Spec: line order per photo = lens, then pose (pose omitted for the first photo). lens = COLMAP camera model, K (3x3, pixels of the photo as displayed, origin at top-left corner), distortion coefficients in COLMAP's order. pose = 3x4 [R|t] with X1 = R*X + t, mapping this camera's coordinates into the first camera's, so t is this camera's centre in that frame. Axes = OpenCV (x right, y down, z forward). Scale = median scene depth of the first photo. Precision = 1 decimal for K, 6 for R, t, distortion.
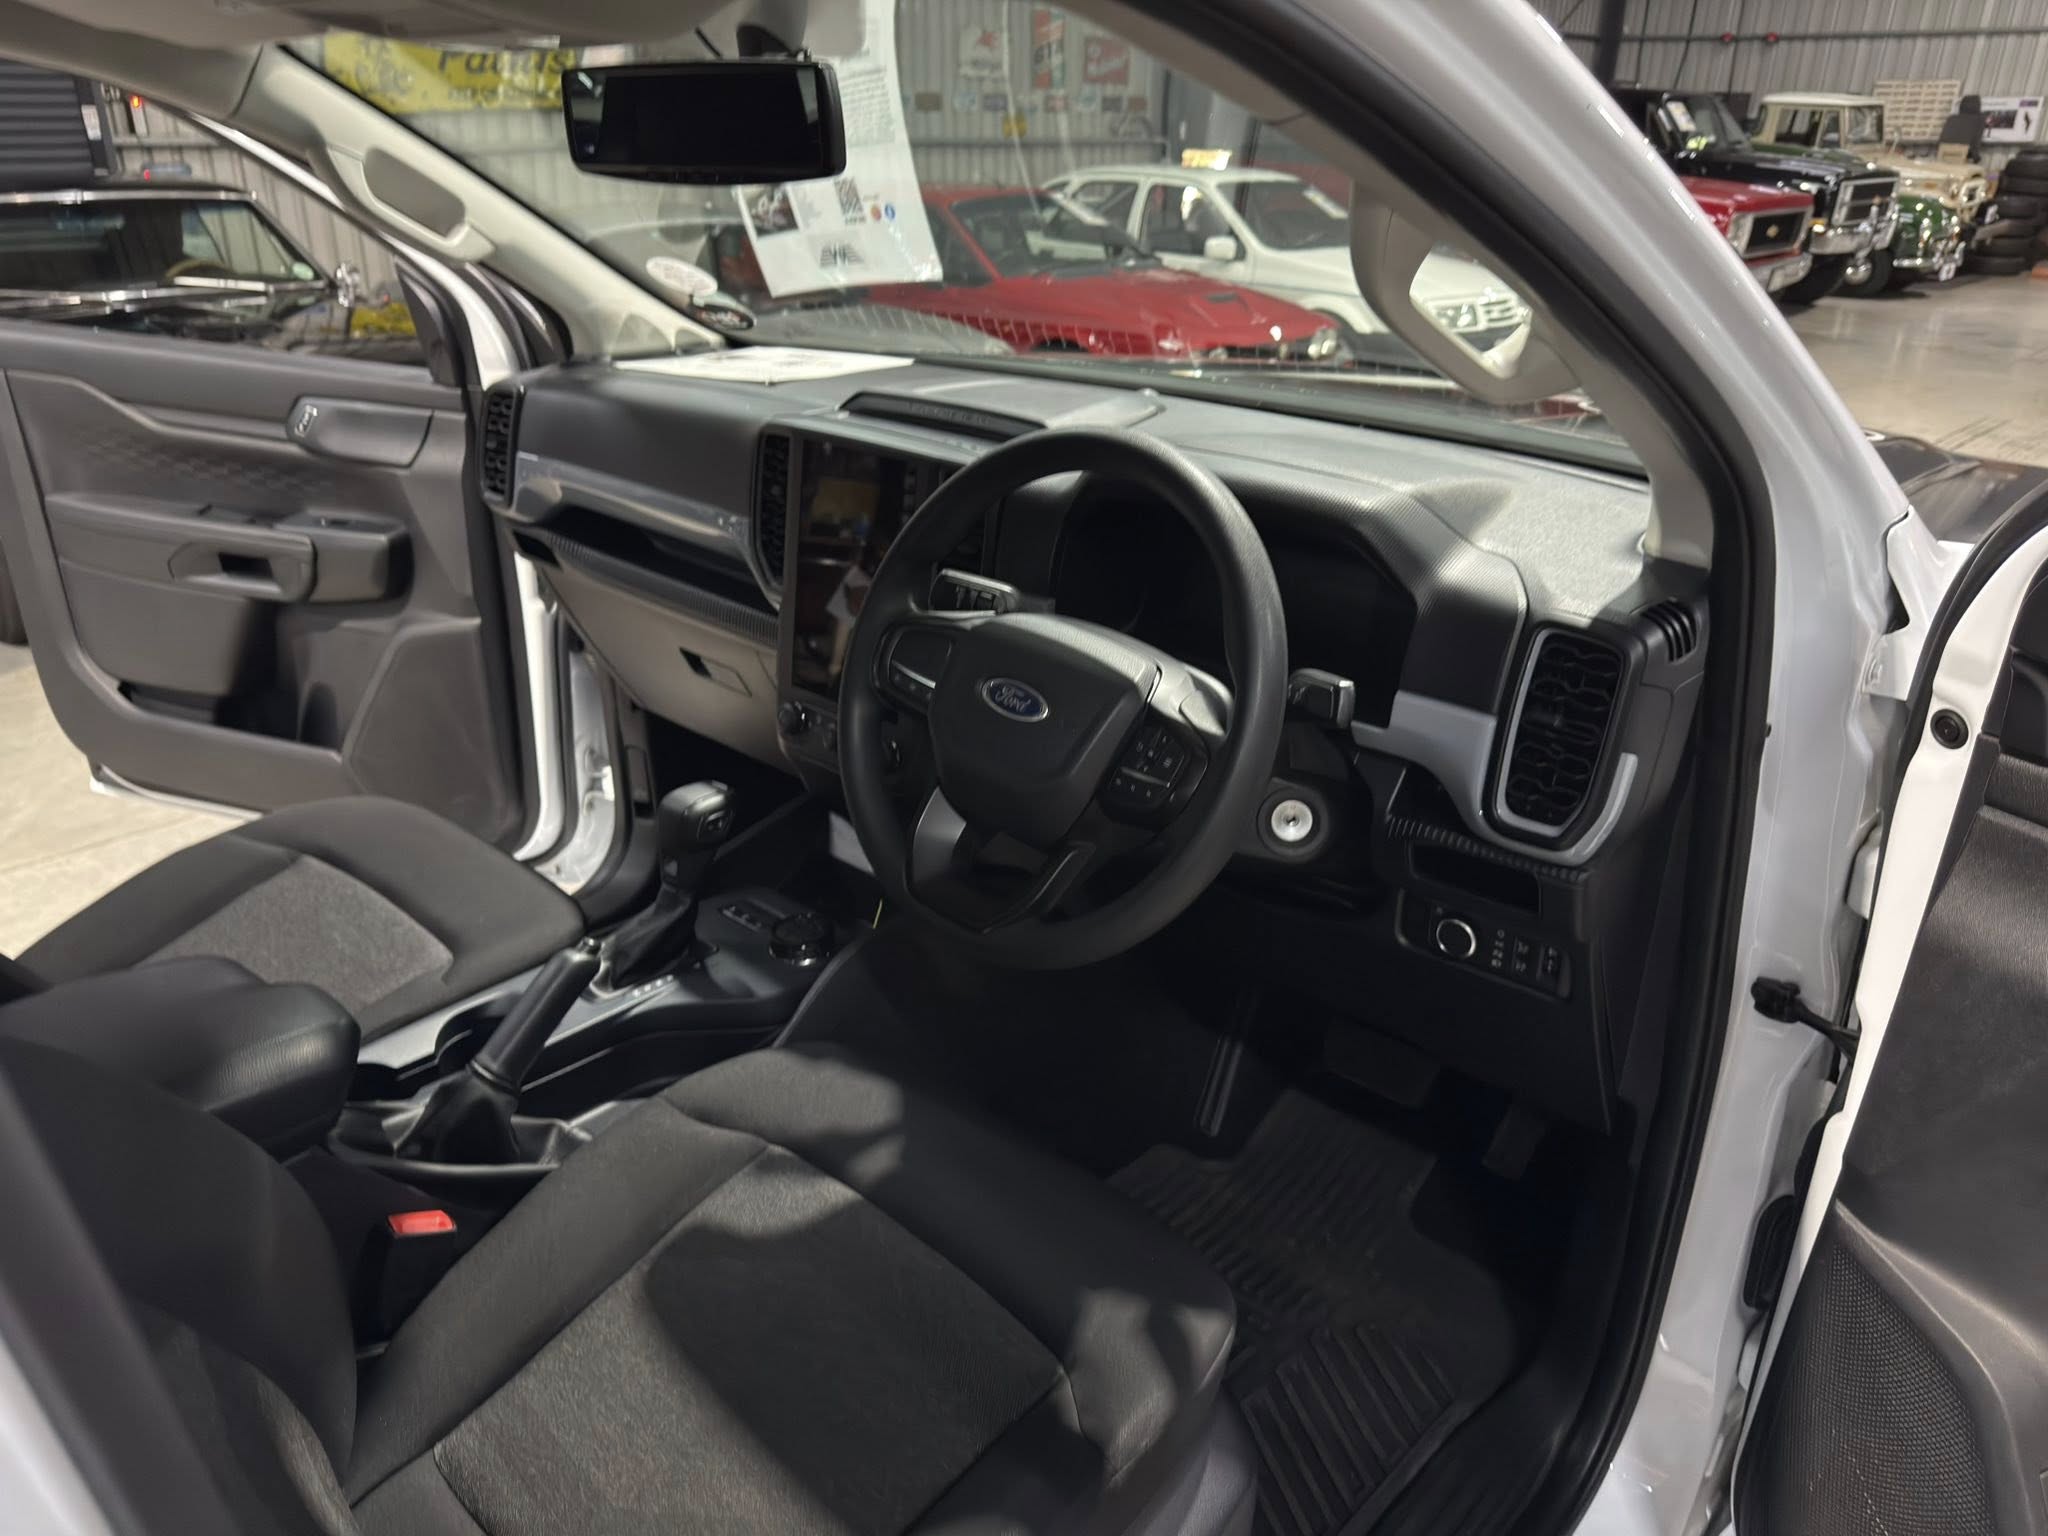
lens RADIAL K [[1475.8, 0, 1005.0], [0, 1475.8, 733.7], [0, 0, 1]] dist [0.030044, -0.045865]
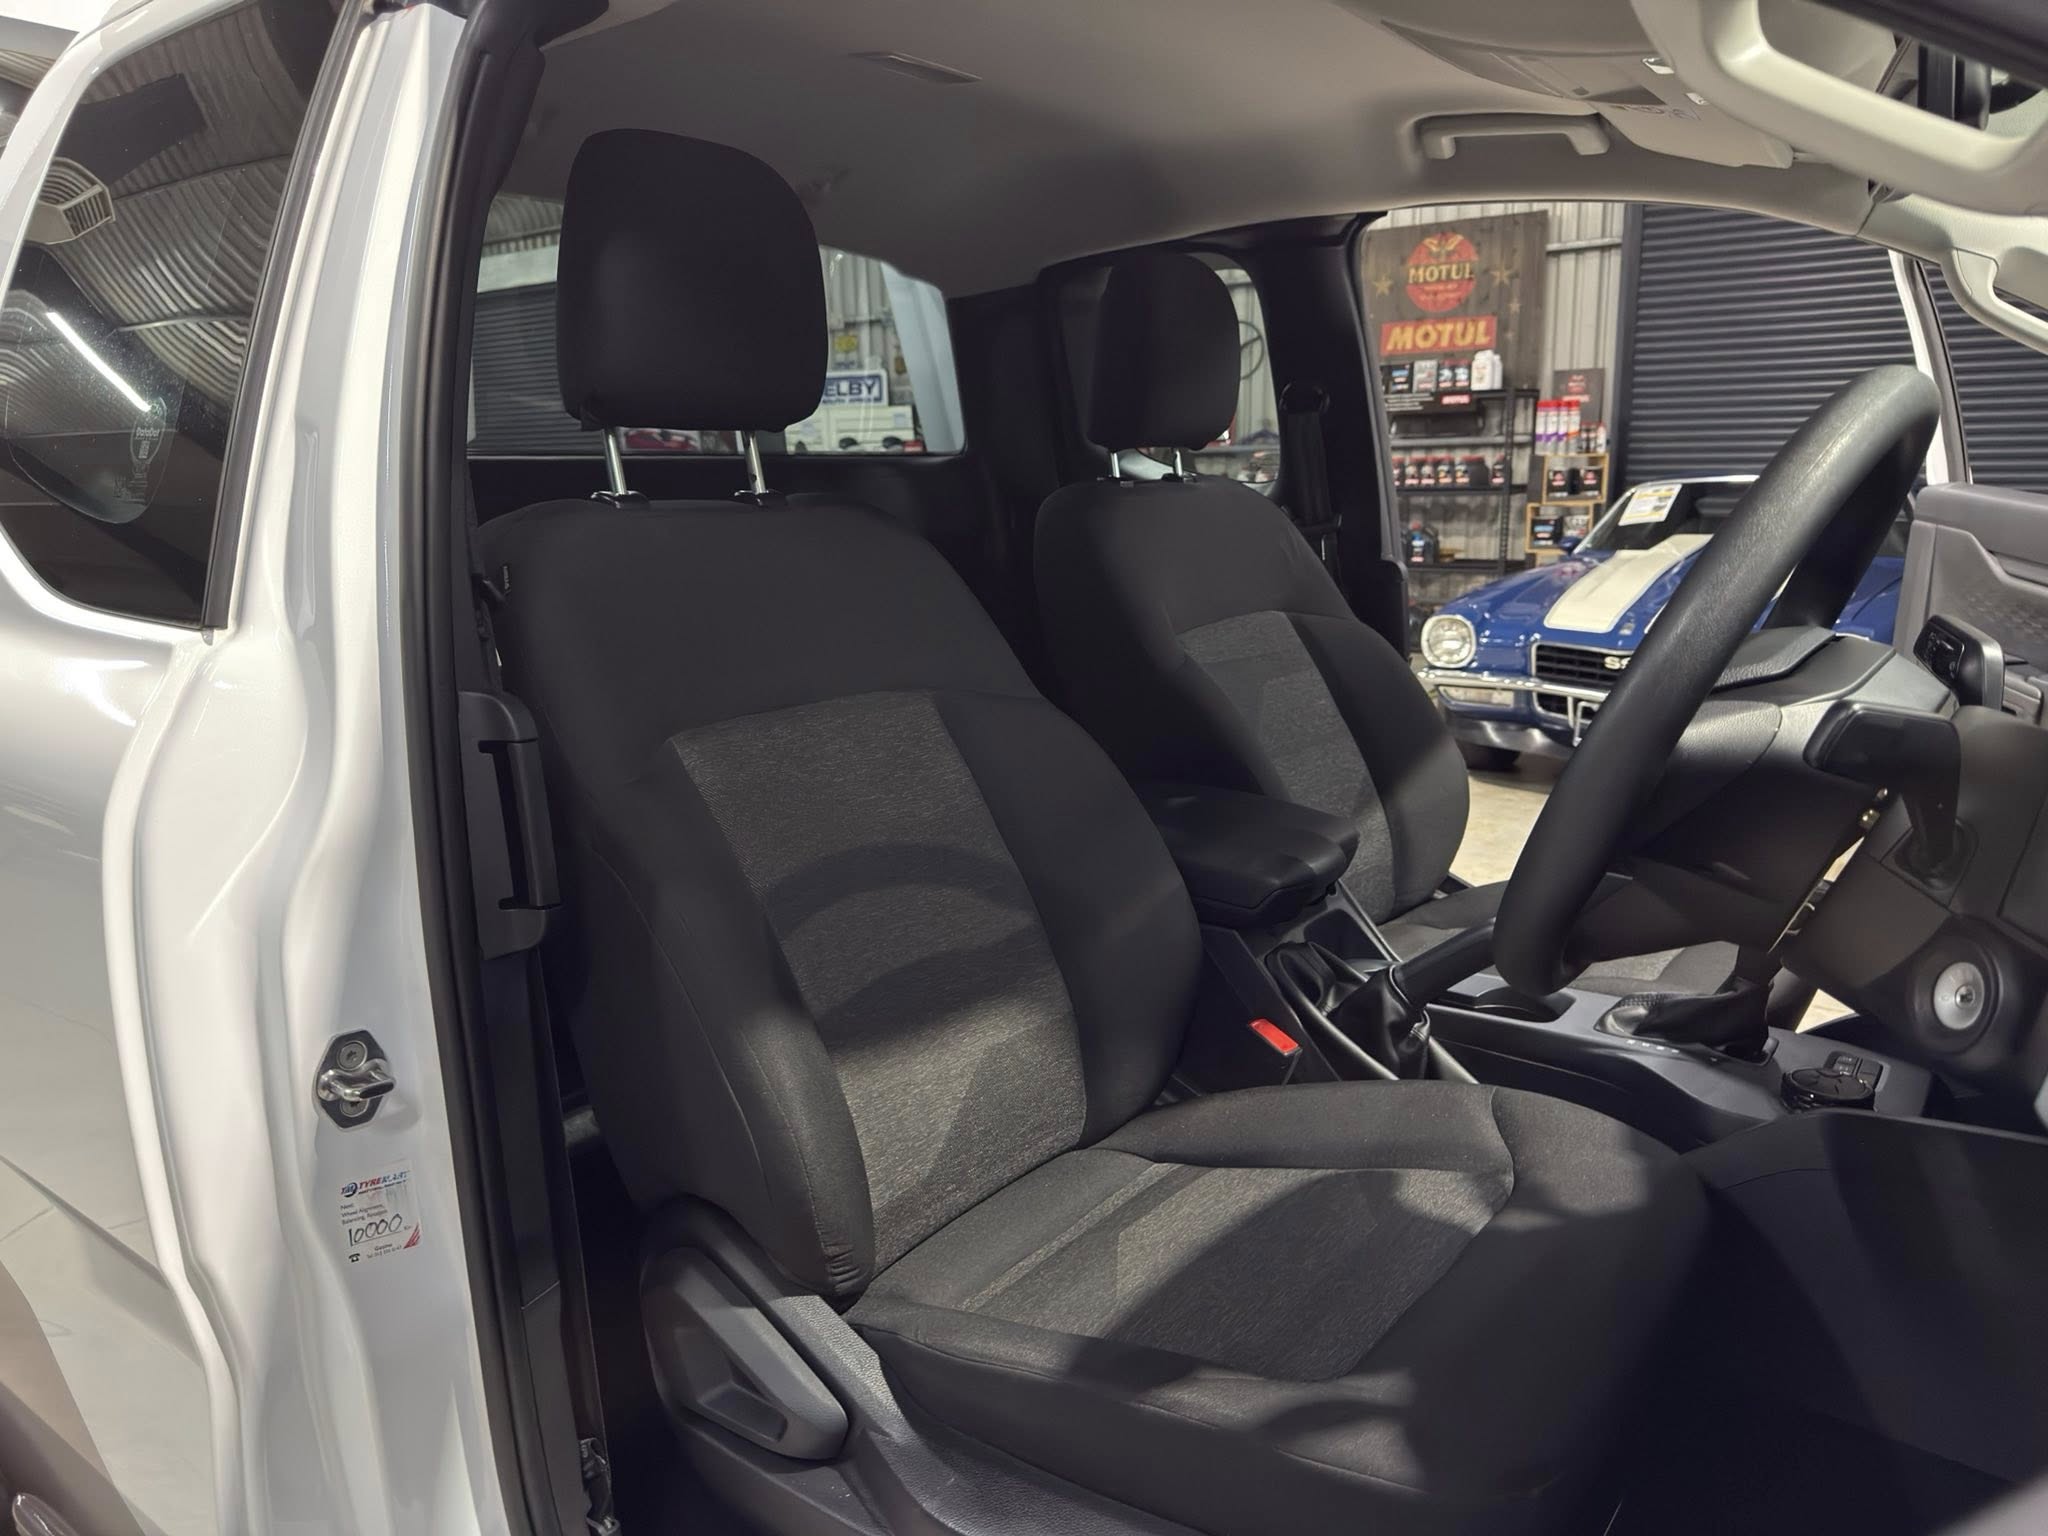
lens RADIAL K [[1475.8, 0, 1005.0], [0, 1475.8, 733.7], [0, 0, 1]] dist [0.030044, -0.045865]
pose [[0.097950, 0.168897, -0.980755, 0.442054], [-0.363557, 0.923453, 0.122720, 0.017154], [0.926408, 0.344540, 0.151856, 0.308176]]
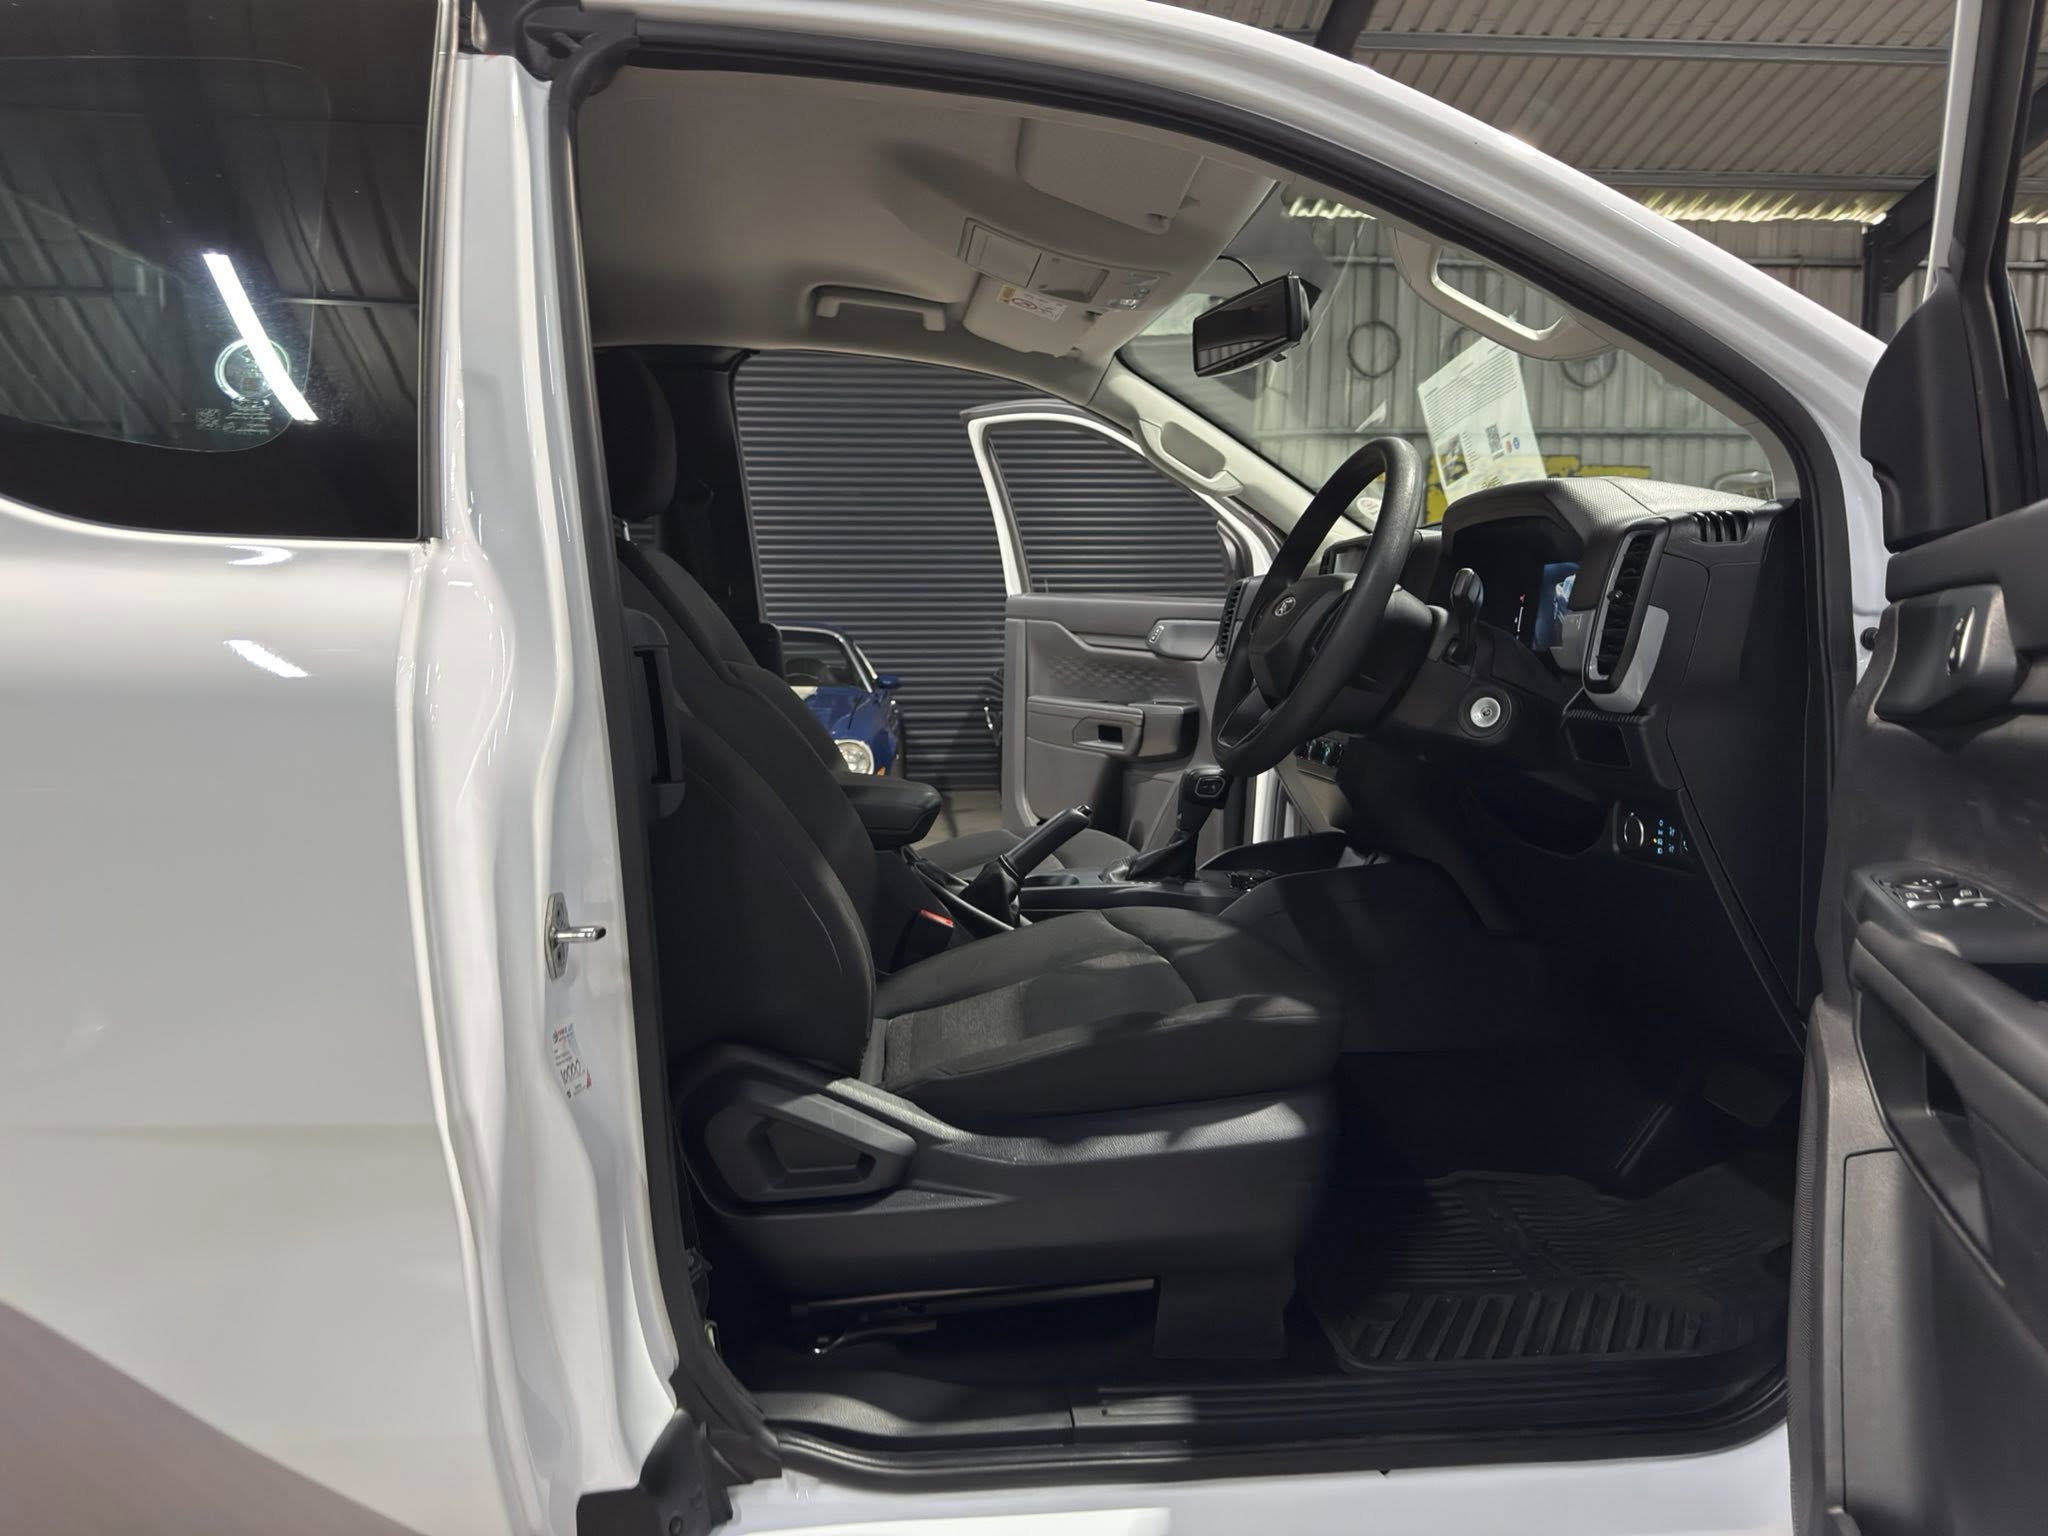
lens RADIAL K [[1446.7, 0, 1018.8], [0, 1446.7, 778.7], [0, 0, 1]] dist [0.028871, -0.036364]
pose [[0.749922, 0.052183, -0.659464, 0.448160], [-0.241412, 0.949721, -0.199375, 0.286986], [0.615903, 0.308718, 0.724815, -0.108039]]
